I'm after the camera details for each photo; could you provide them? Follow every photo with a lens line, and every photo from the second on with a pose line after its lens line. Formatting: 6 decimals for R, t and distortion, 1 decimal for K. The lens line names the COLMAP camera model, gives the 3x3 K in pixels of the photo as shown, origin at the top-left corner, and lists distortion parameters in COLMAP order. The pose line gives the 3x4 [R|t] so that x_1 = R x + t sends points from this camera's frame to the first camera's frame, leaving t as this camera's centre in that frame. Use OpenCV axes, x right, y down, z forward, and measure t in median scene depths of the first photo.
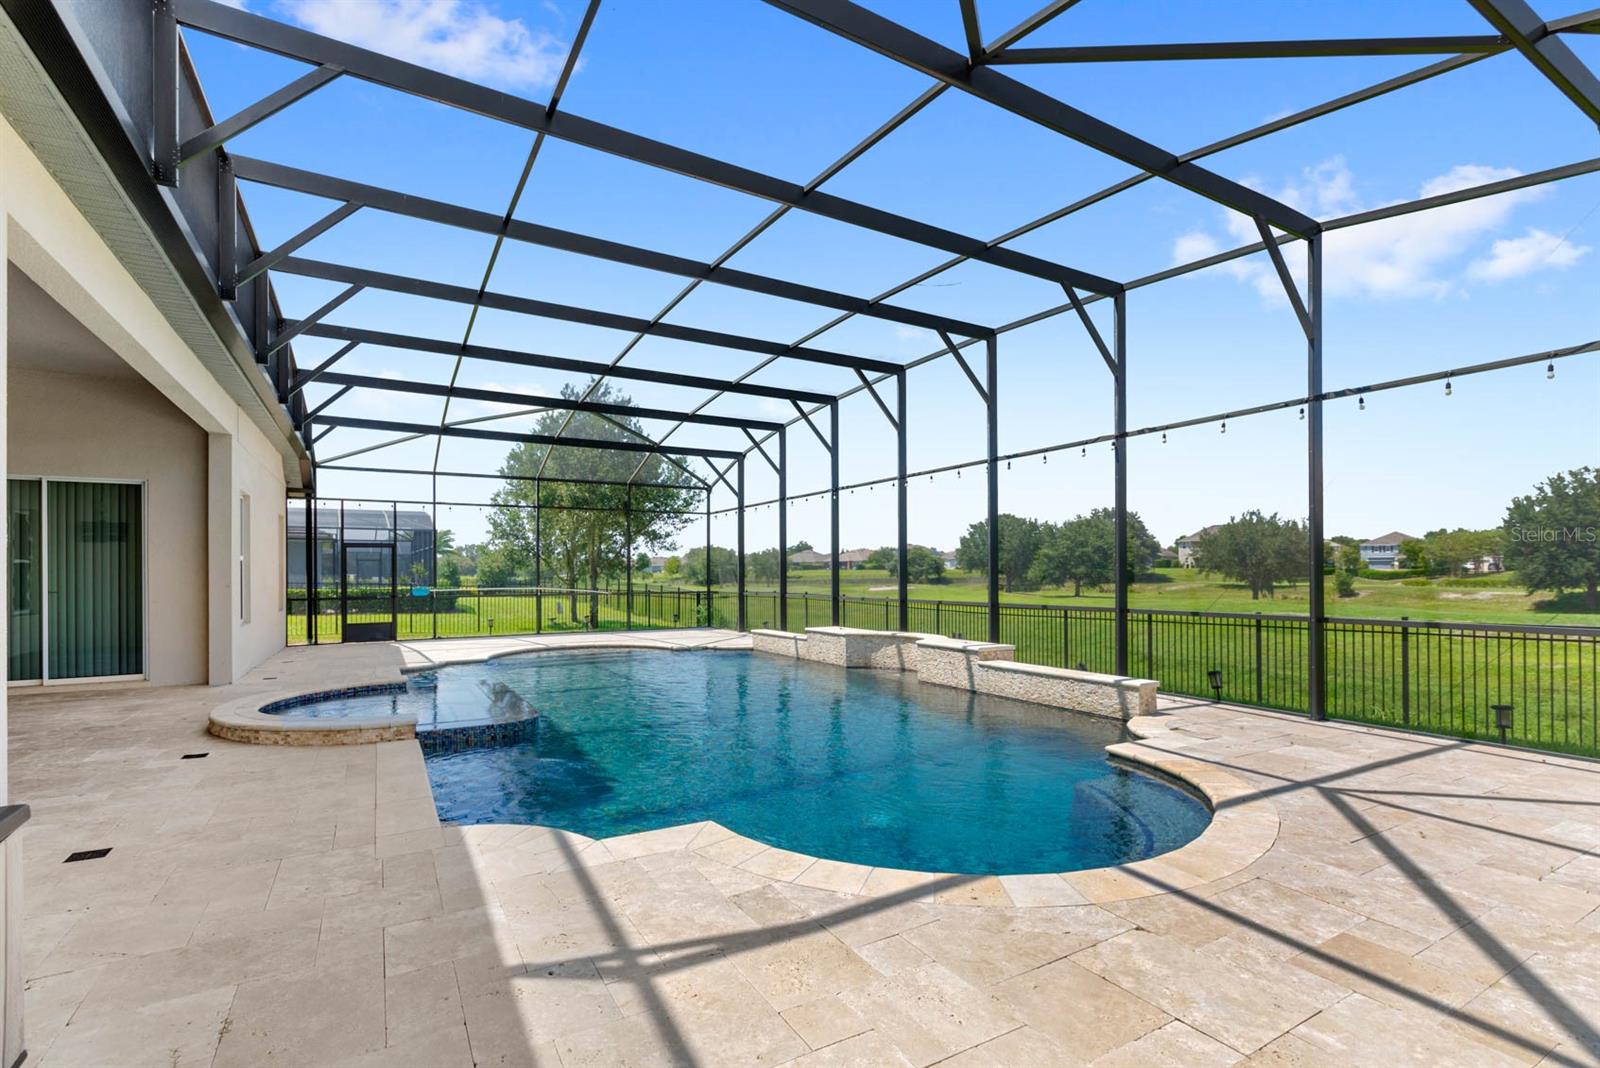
lens RADIAL K [[735.7, 0, 805.4], [0, 735.7, 568.6], [0, 0, 1]] dist [0.003188, -0.000344]
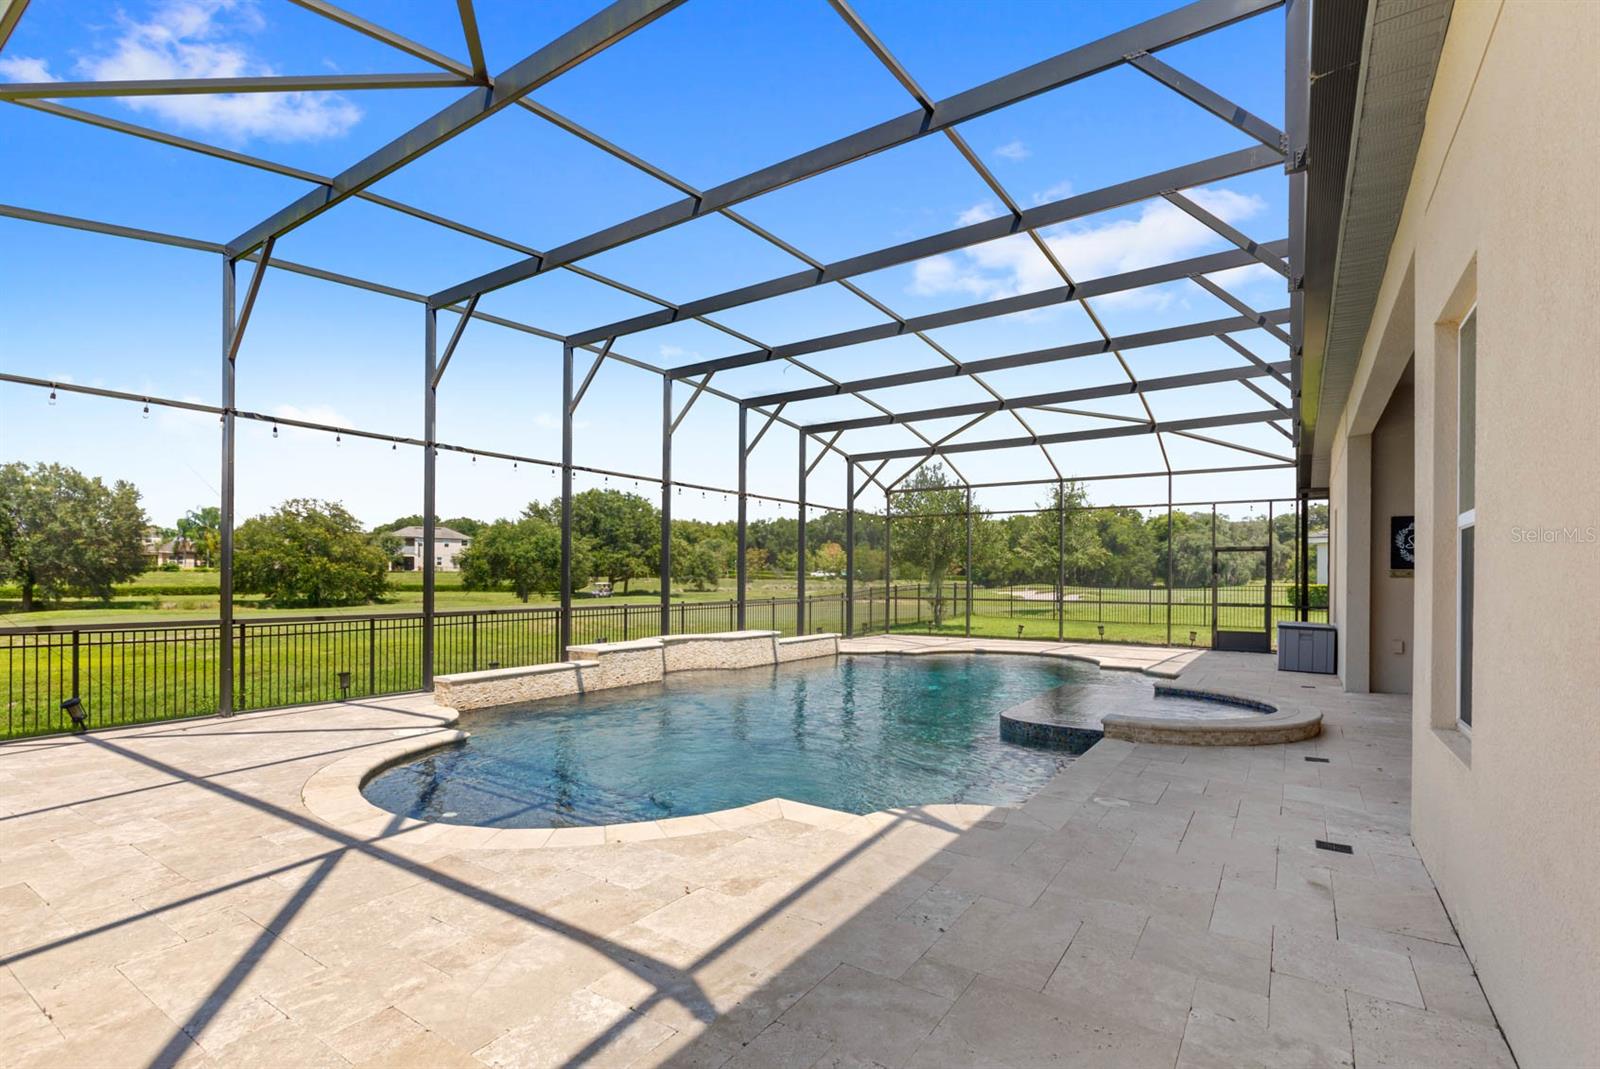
lens RADIAL K [[735.7, 0, 791.1], [0, 735.7, 571.8], [0, 0, 1]] dist [0.003188, -0.000344]
pose [[-0.412937, 0.007854, 0.910726, -0.699312], [-0.009786, 0.999867, -0.013060, 0.007853], [-0.910707, -0.014305, -0.412806, 1.026563]]
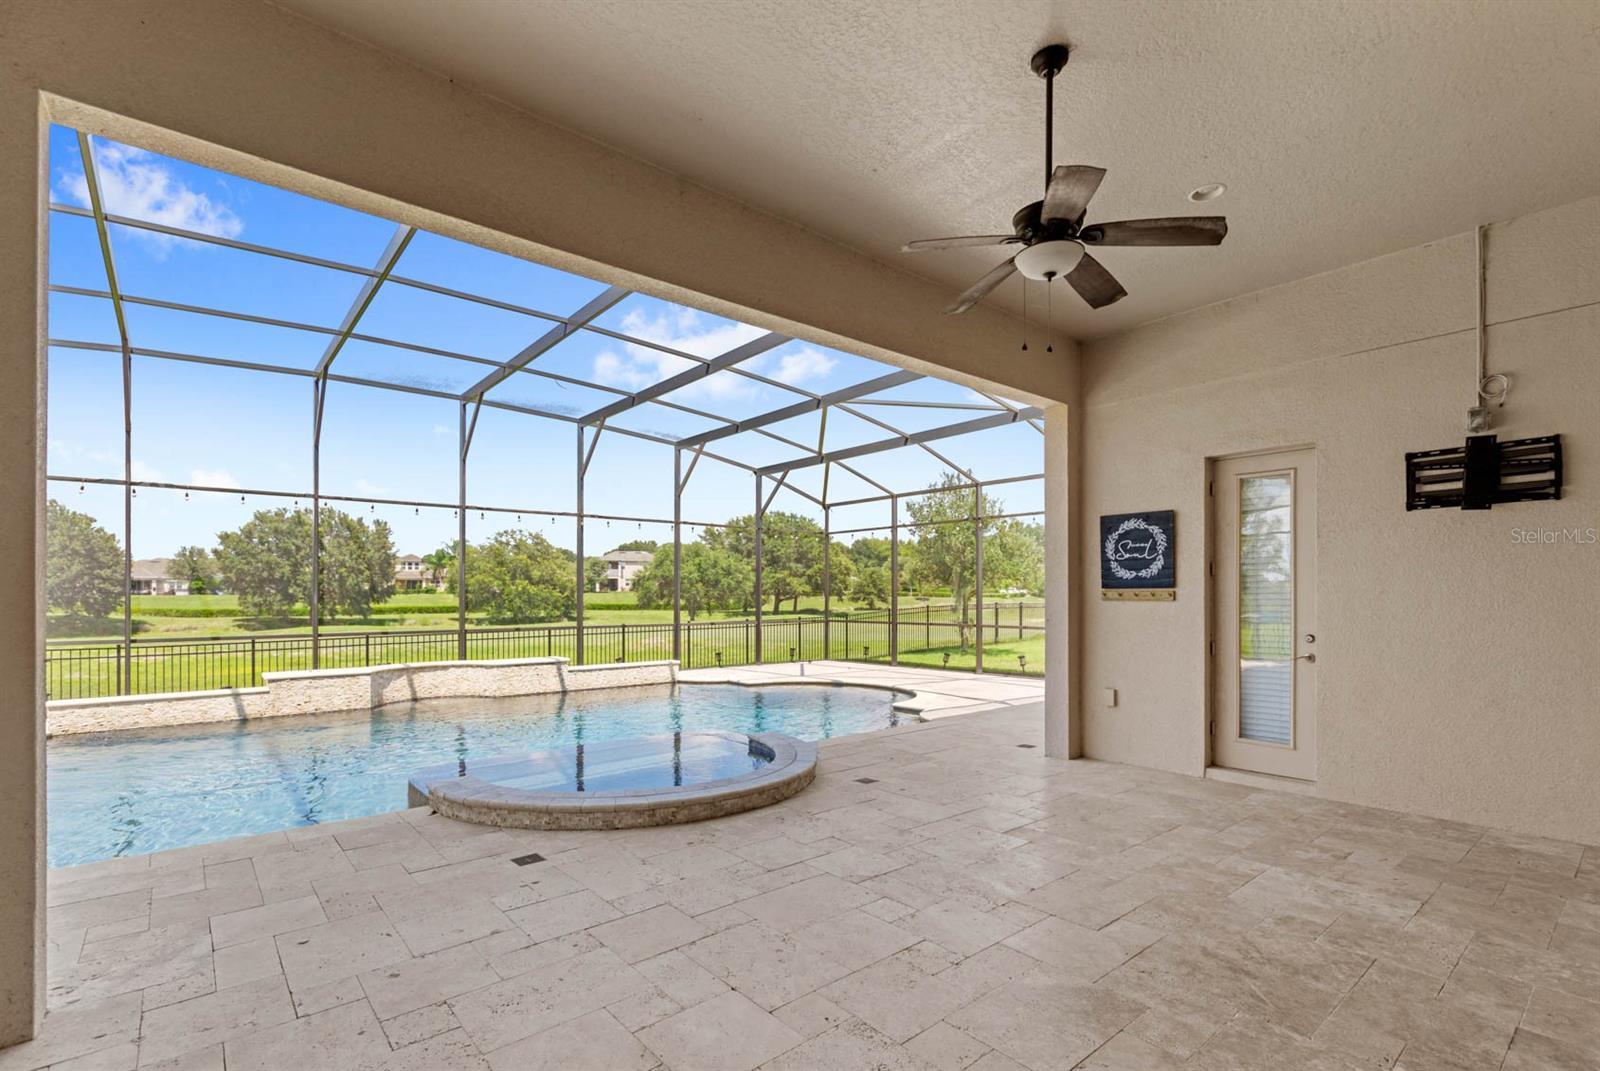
lens RADIAL K [[735.7, 0, 791.7], [0, 735.7, 590.7], [0, 0, 1]] dist [0.003188, -0.000344]
pose [[-0.145335, 0.009054, 0.989341, -0.760155], [-0.002840, 0.999950, -0.009568, -0.002800], [-0.989378, -0.004201, -0.145302, 0.518489]]
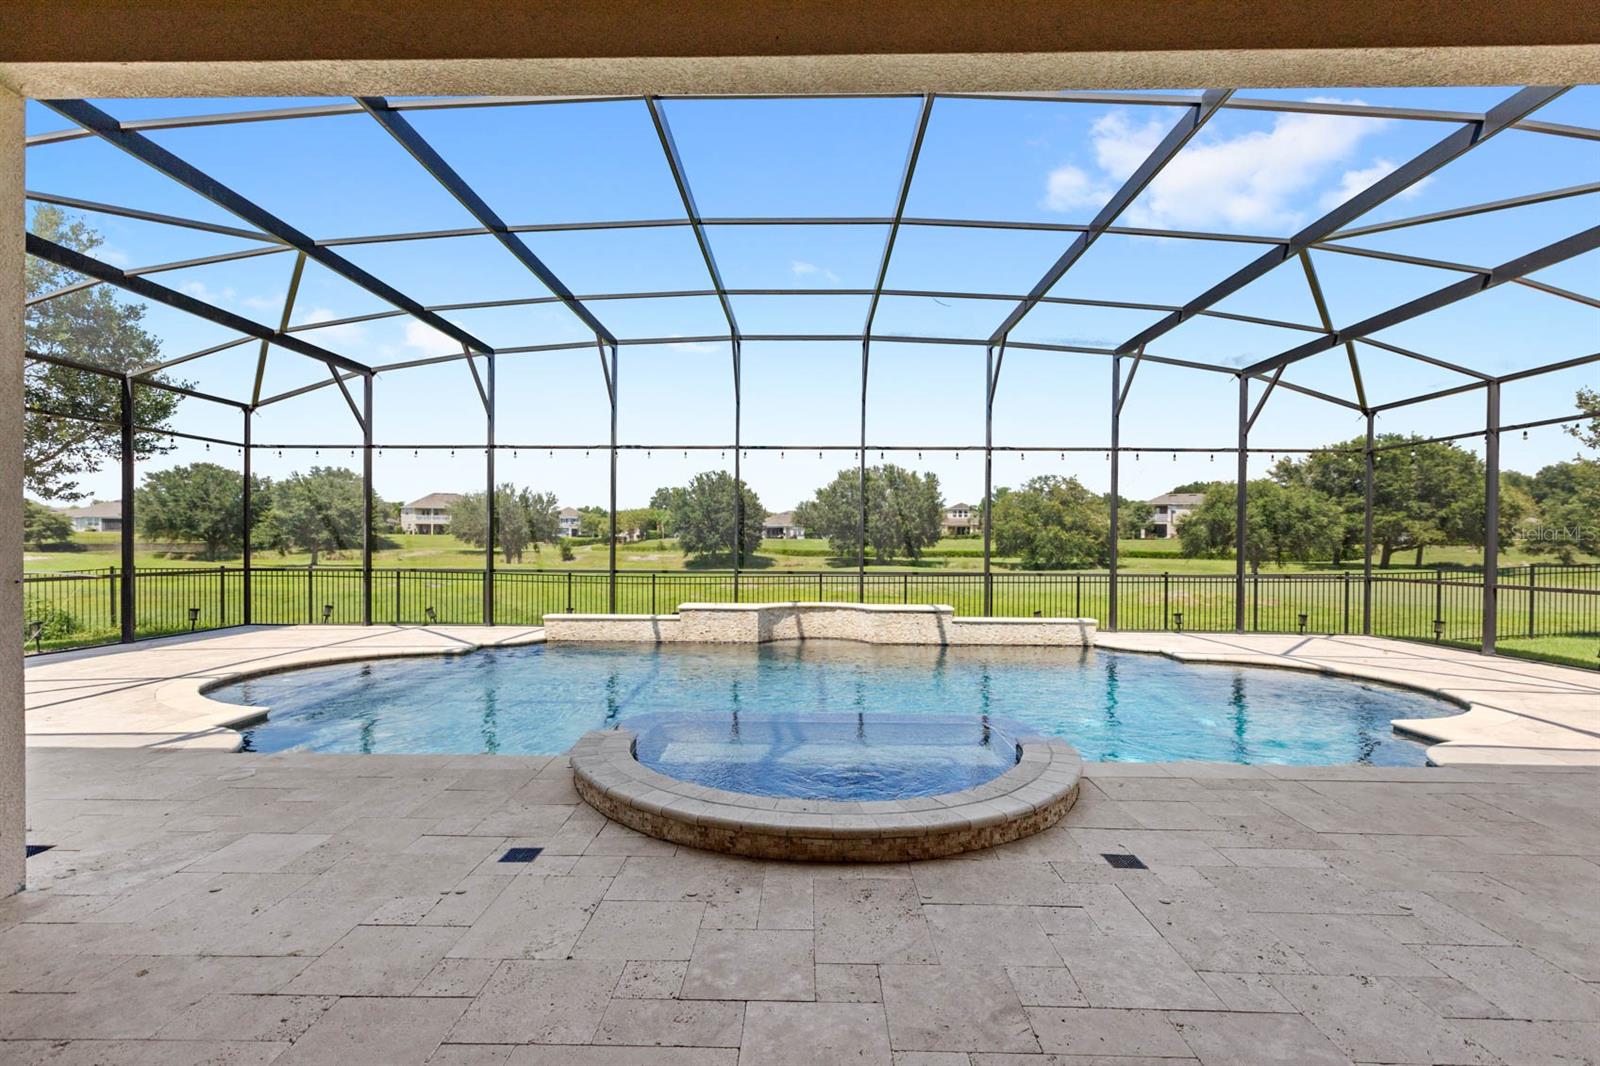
lens RADIAL K [[735.7, 0, 799.0], [0, 735.7, 545.4], [0, 0, 1]] dist [0.003188, -0.000344]
pose [[0.532607, 0.000448, 0.846362, -0.600590], [-0.012932, 0.999887, 0.007609, -0.000259], [-0.846264, -0.014998, 0.532553, 0.374350]]
